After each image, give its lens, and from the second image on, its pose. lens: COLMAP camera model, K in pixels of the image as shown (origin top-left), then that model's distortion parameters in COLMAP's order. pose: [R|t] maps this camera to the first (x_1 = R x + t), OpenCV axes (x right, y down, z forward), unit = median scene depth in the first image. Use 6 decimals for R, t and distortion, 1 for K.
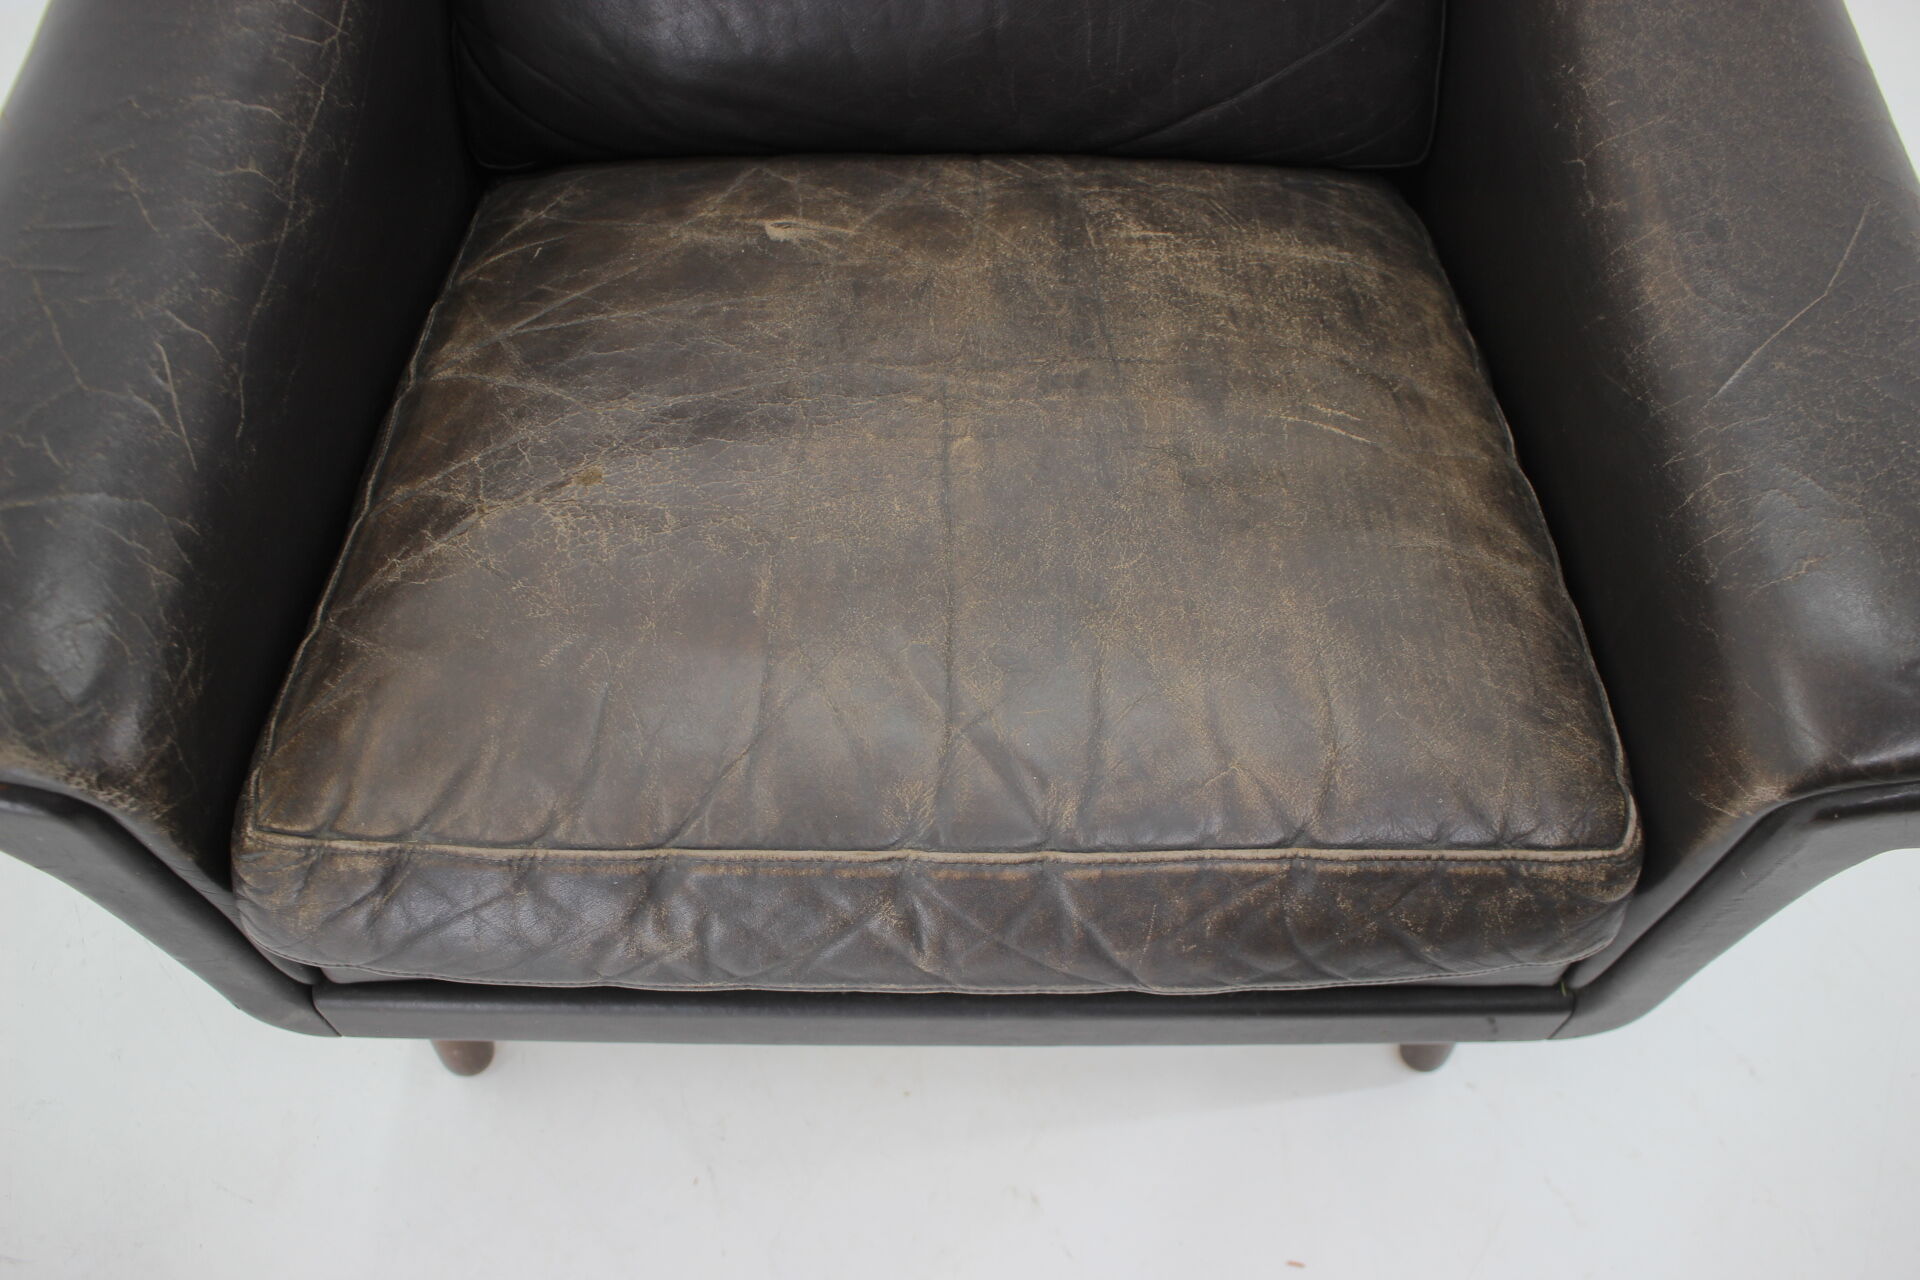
lens RADIAL K [[1640.1, 0, 963.5], [0, 1640.1, 687.8], [0, 0, 1]] dist [-0.152857, 0.117977]
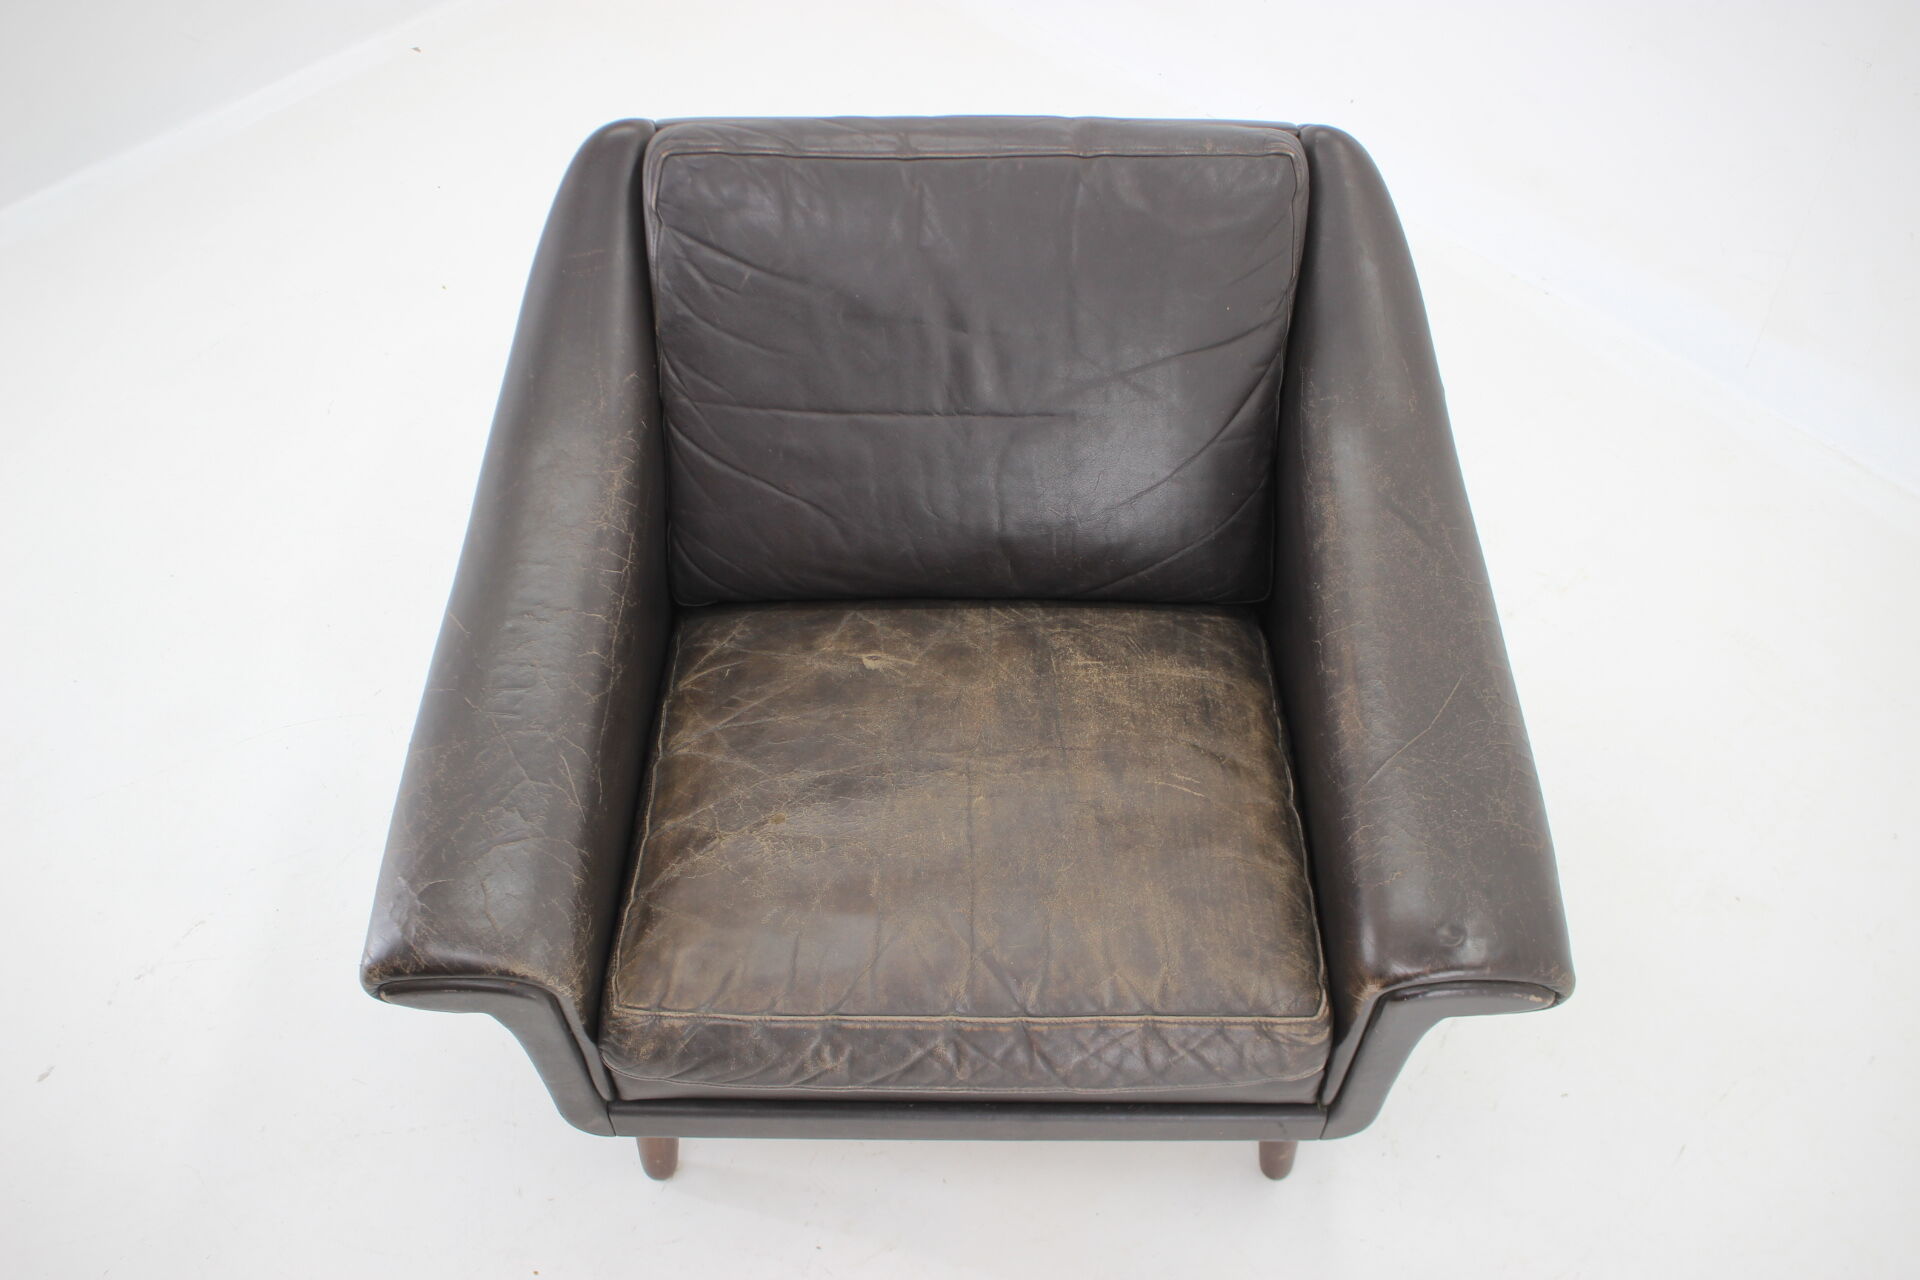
lens RADIAL K [[1910.5, 0, 960.0], [0, 1910.5, 640.0], [0, 0, 1]] dist [-0.111551, -0.003807]
pose [[0.999936, -0.002039, -0.011153, 0.002658], [0.000409, 0.989551, -0.144182, -0.017355], [0.011331, 0.144168, 0.989488, -1.133772]]
